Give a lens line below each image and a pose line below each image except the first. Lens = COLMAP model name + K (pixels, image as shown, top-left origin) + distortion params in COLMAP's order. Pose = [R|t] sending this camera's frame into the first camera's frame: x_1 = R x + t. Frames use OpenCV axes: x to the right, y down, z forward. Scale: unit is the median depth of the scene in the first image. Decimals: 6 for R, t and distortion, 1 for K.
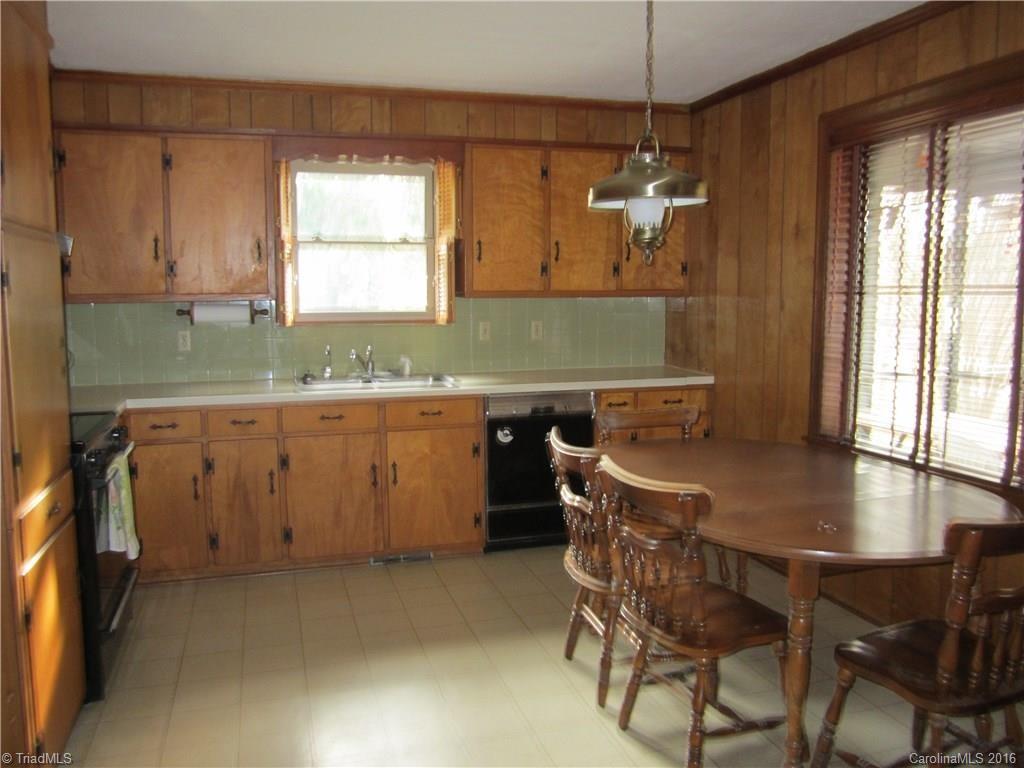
lens RADIAL K [[841.6, 0, 512.0], [0, 841.6, 384.0], [0, 0, 1]] dist [-0.047714, -0.006495]
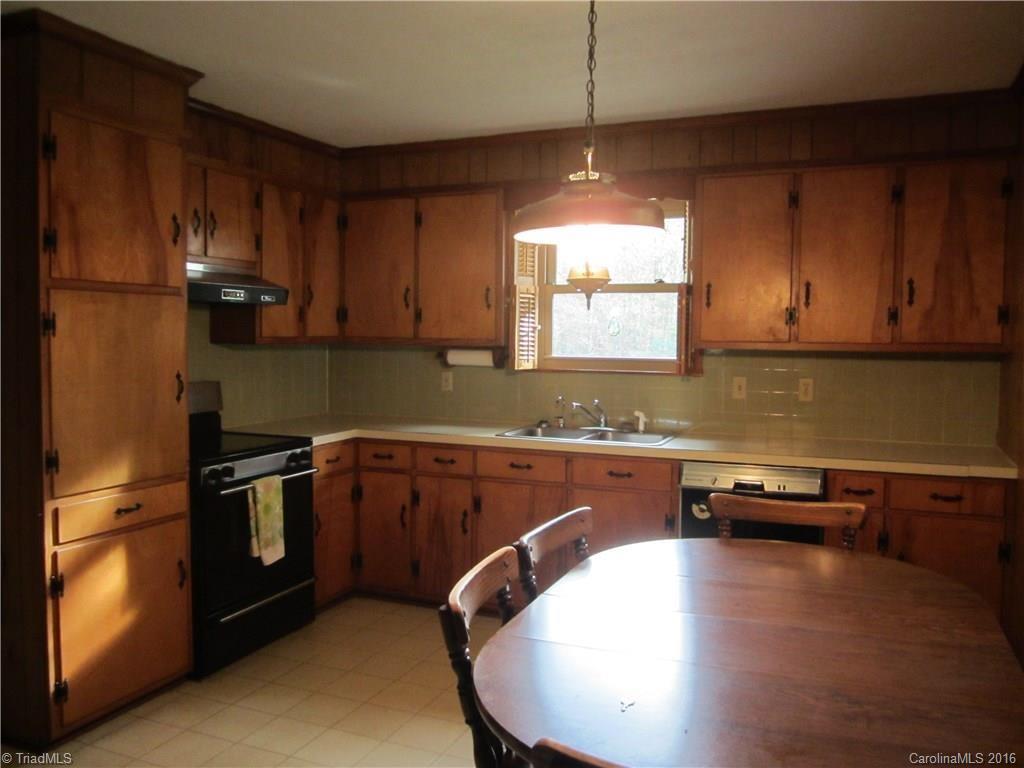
lens RADIAL K [[841.6, 0, 512.0], [0, 841.6, 384.0], [0, 0, 1]] dist [-0.047714, -0.006495]
pose [[0.761528, 0.049081, -0.646271, 0.395378], [-0.085153, 0.996062, -0.024693, -0.029556], [0.642514, 0.073836, 0.762708, 0.226560]]
